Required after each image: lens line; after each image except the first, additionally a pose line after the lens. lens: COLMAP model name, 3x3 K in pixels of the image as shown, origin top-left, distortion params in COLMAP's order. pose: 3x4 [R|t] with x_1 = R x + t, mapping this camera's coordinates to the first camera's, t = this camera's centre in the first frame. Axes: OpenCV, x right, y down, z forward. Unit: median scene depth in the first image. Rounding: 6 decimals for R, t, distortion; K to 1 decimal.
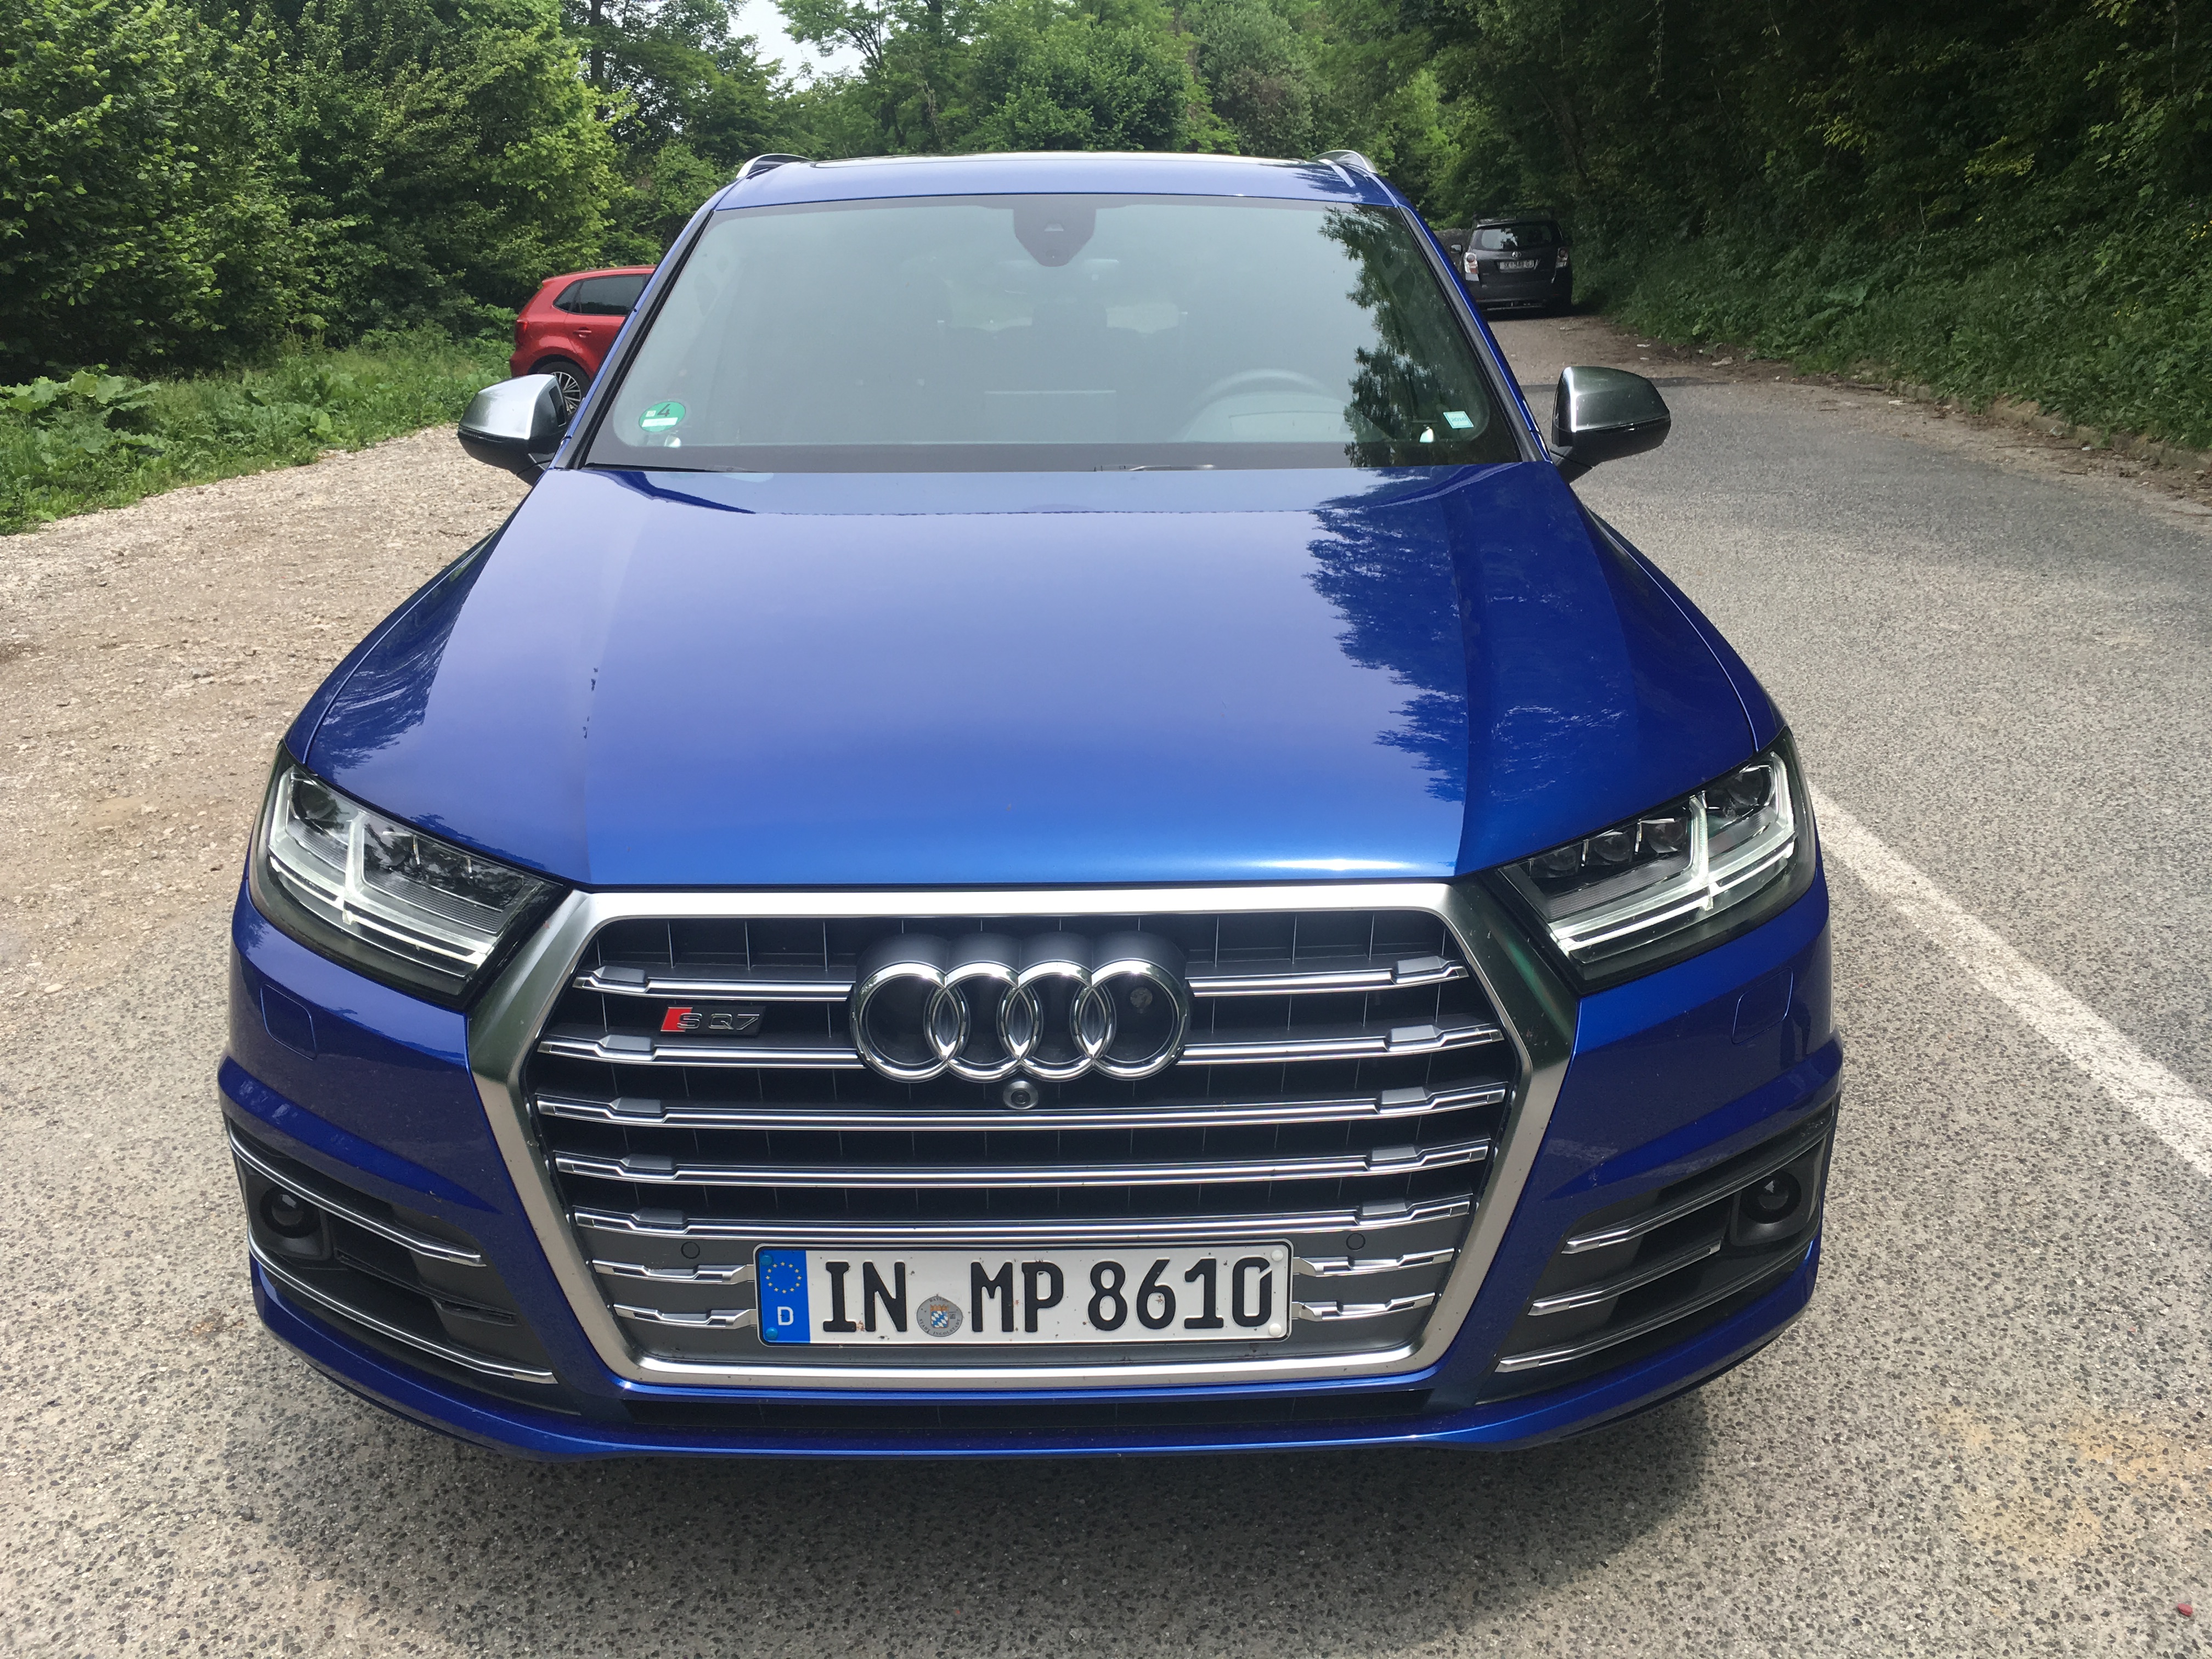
lens RADIAL K [[1920.9, 0, 1106.0], [0, 1920.9, 829.5], [0, 0, 1]] dist [0.070510, -0.097789]
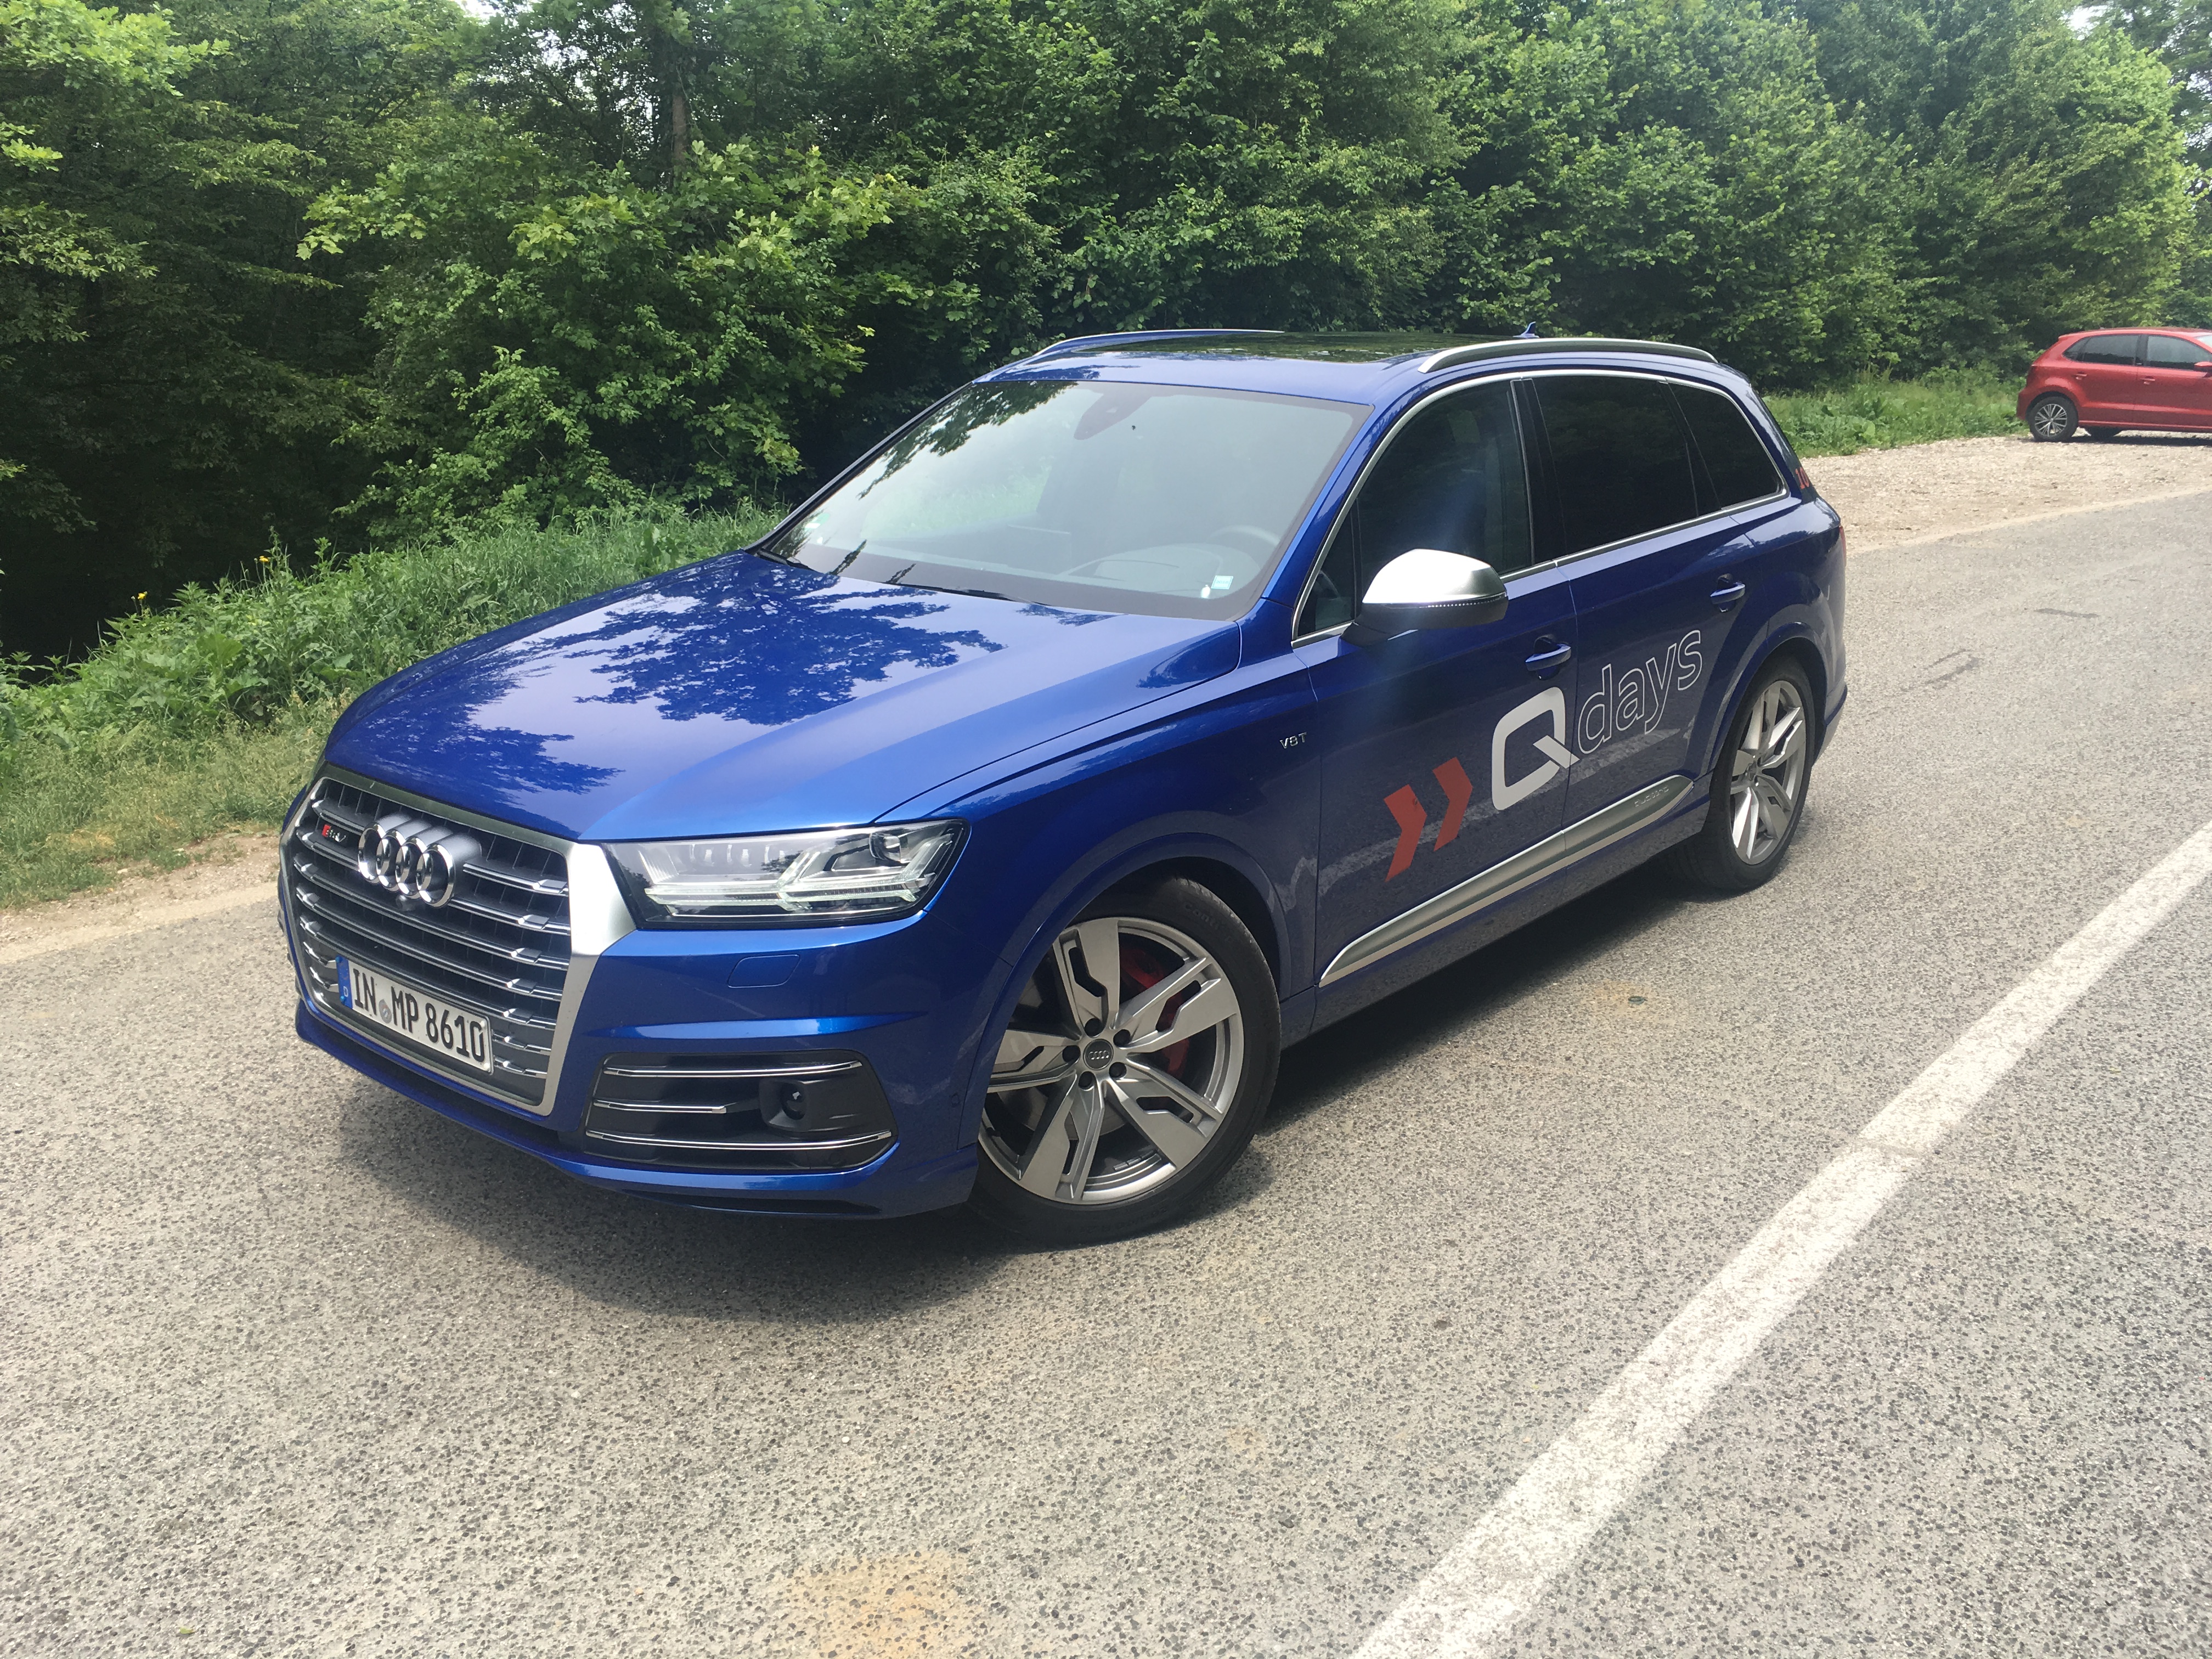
lens RADIAL K [[1920.9, 0, 1106.0], [0, 1920.9, 829.5], [0, 0, 1]] dist [0.070510, -0.097789]
pose [[0.720624, 0.207306, -0.661608, 0.137221], [-0.218659, 0.973507, 0.066872, 0.072387], [0.657943, 0.096477, 0.746862, -0.283273]]
